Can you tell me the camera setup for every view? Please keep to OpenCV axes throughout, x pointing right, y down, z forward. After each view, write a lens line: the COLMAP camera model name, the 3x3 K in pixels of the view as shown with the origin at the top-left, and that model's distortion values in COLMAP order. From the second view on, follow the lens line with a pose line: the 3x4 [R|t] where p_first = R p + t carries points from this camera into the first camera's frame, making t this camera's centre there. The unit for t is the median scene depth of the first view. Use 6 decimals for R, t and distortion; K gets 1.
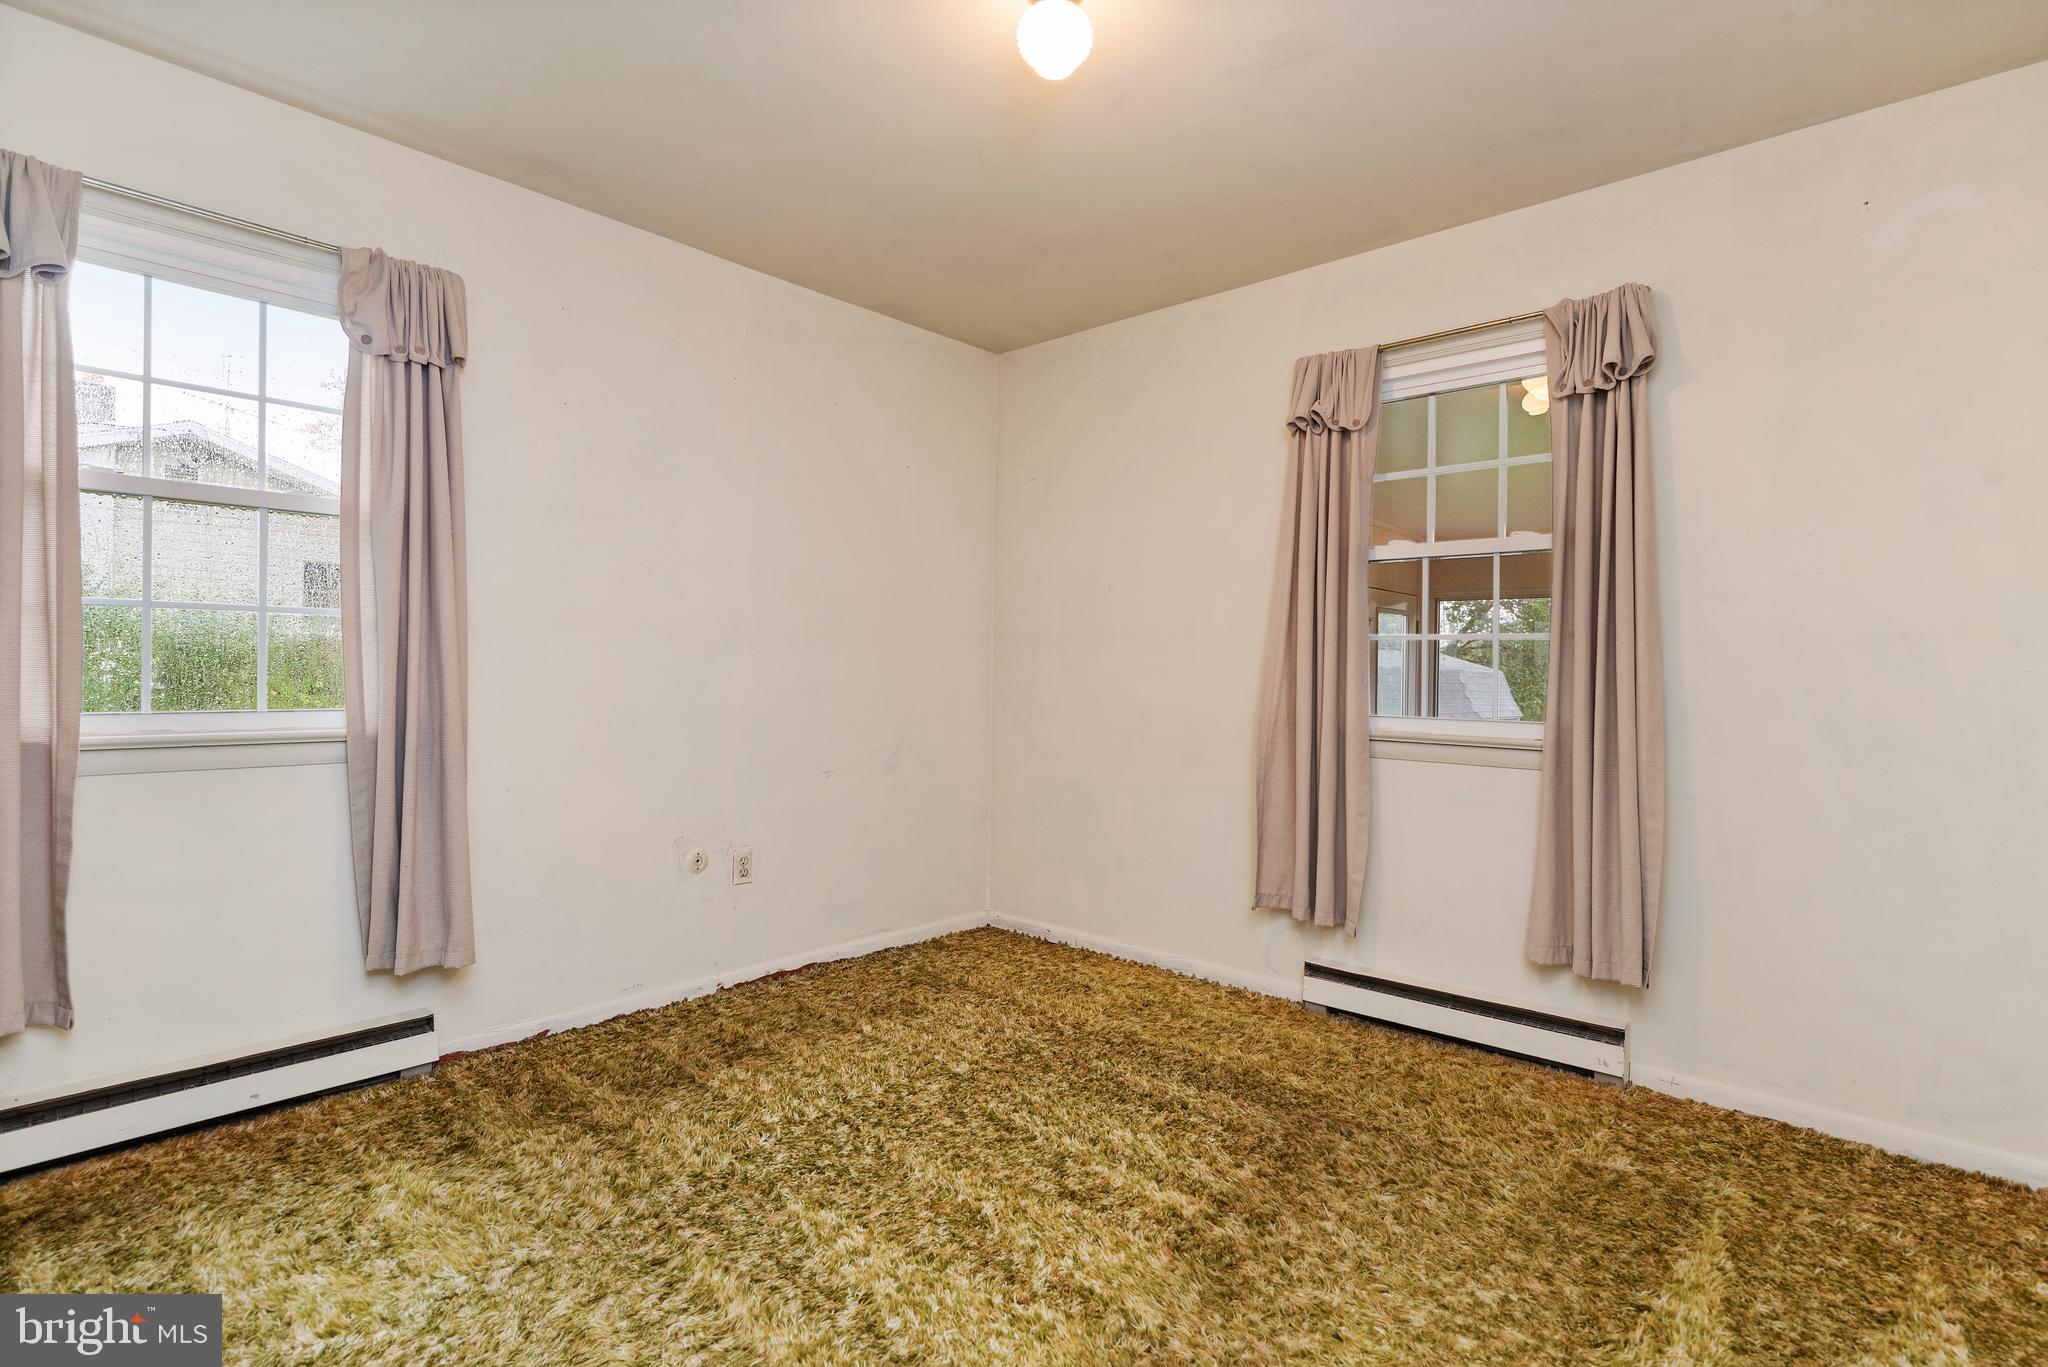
lens RADIAL K [[1007.5, 0, 1037.0], [0, 1007.5, 677.8], [0, 0, 1]] dist [0.000876, -0.000784]
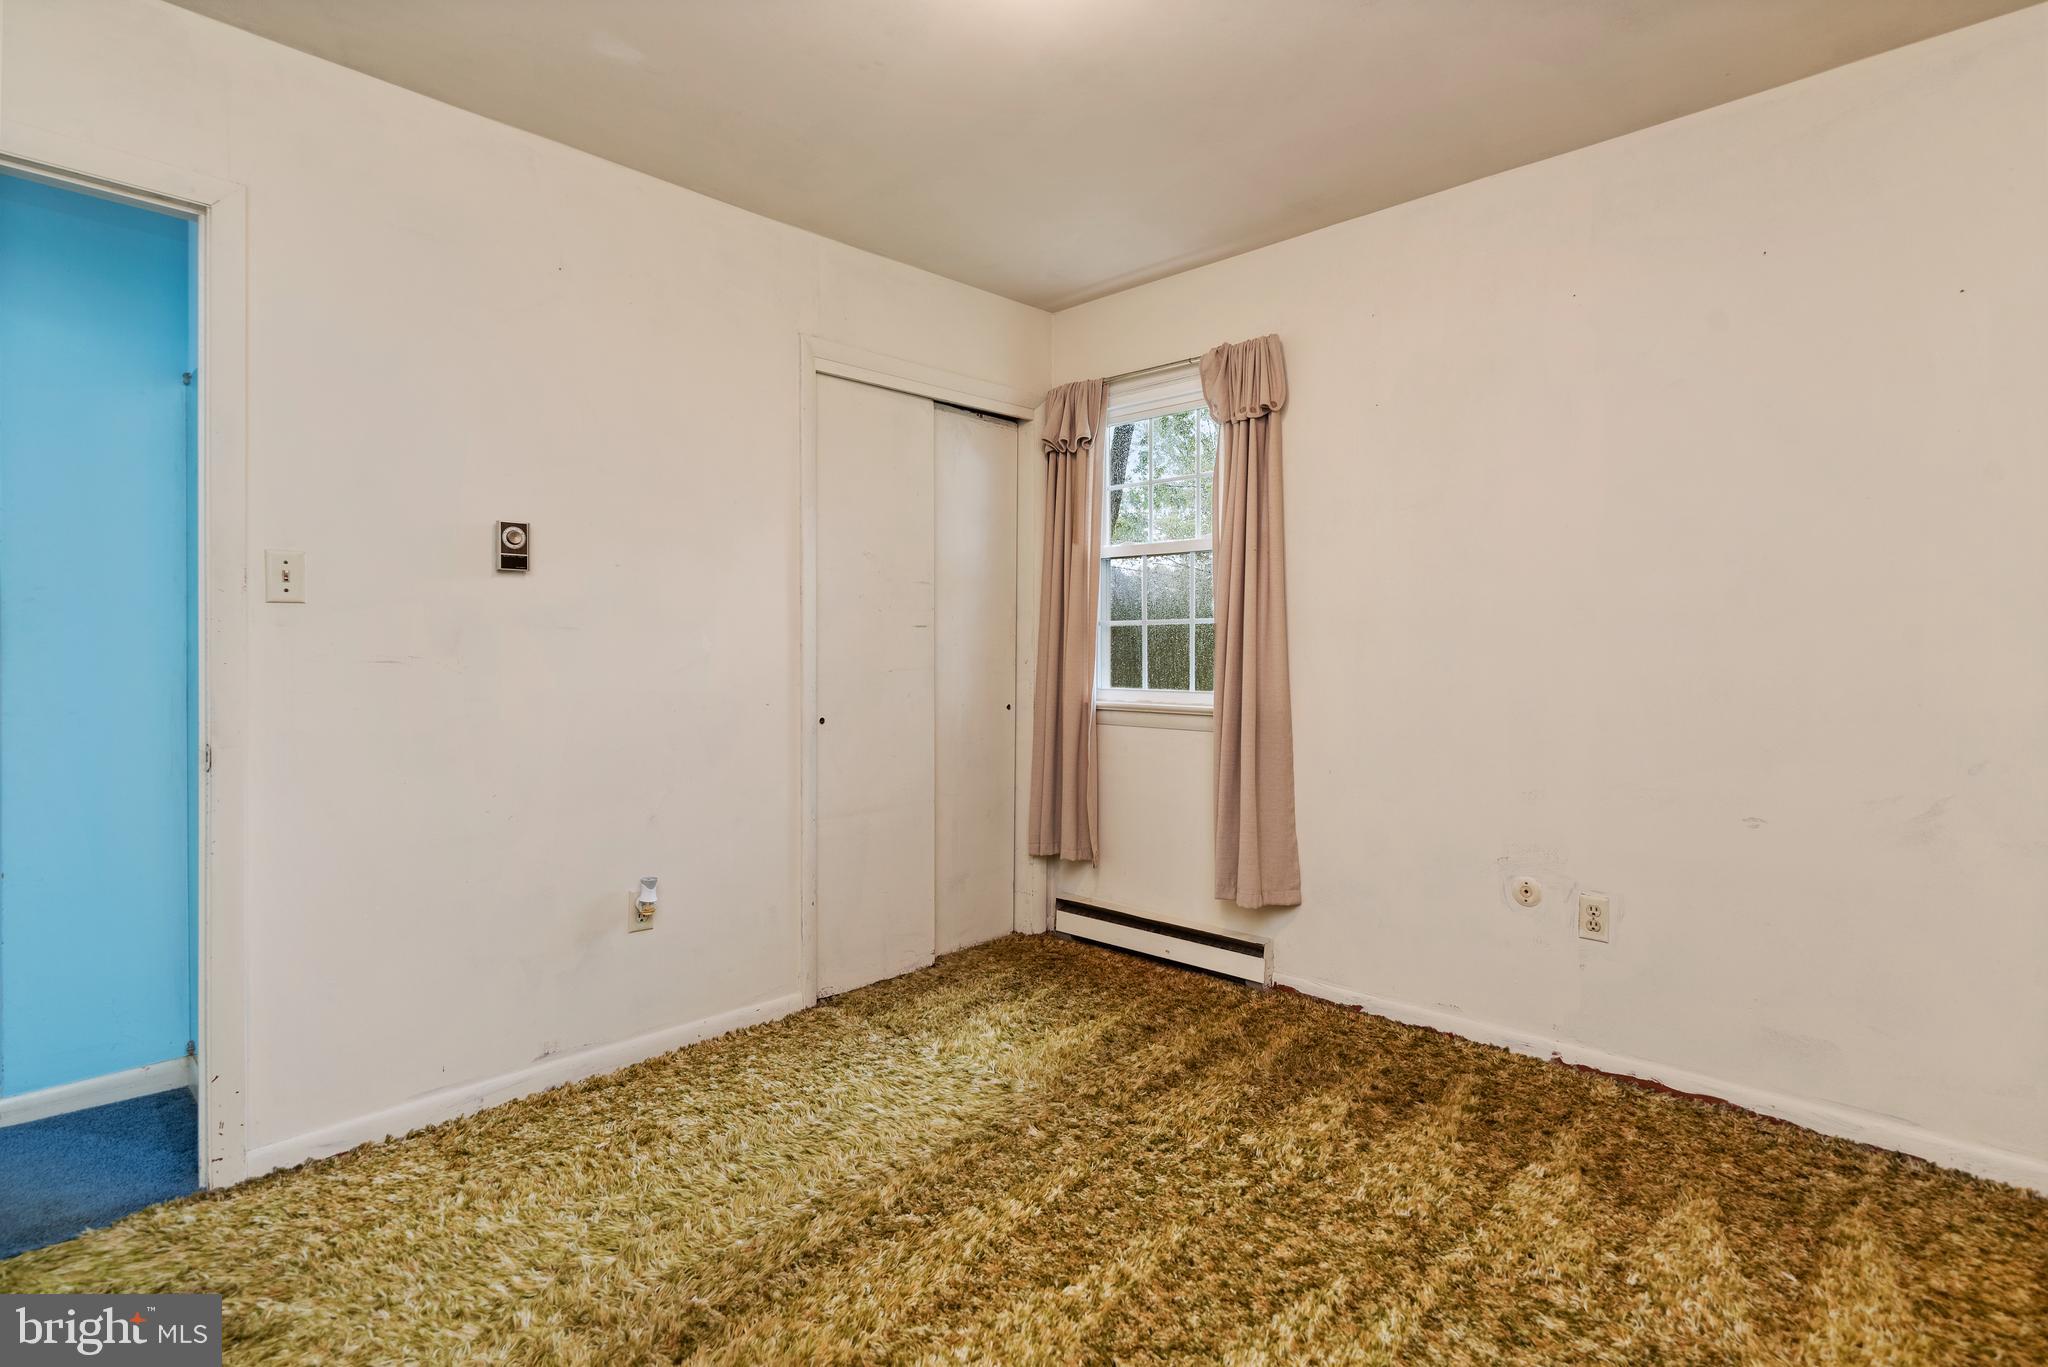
lens RADIAL K [[1007.5, 0, 1035.6], [0, 1007.5, 669.0], [0, 0, 1]] dist [0.000876, -0.000784]
pose [[-0.027182, 0.010609, -0.999574, 0.589659], [-0.009837, 0.999892, 0.010880, -0.007743], [0.999582, 0.010129, -0.027075, 0.721624]]
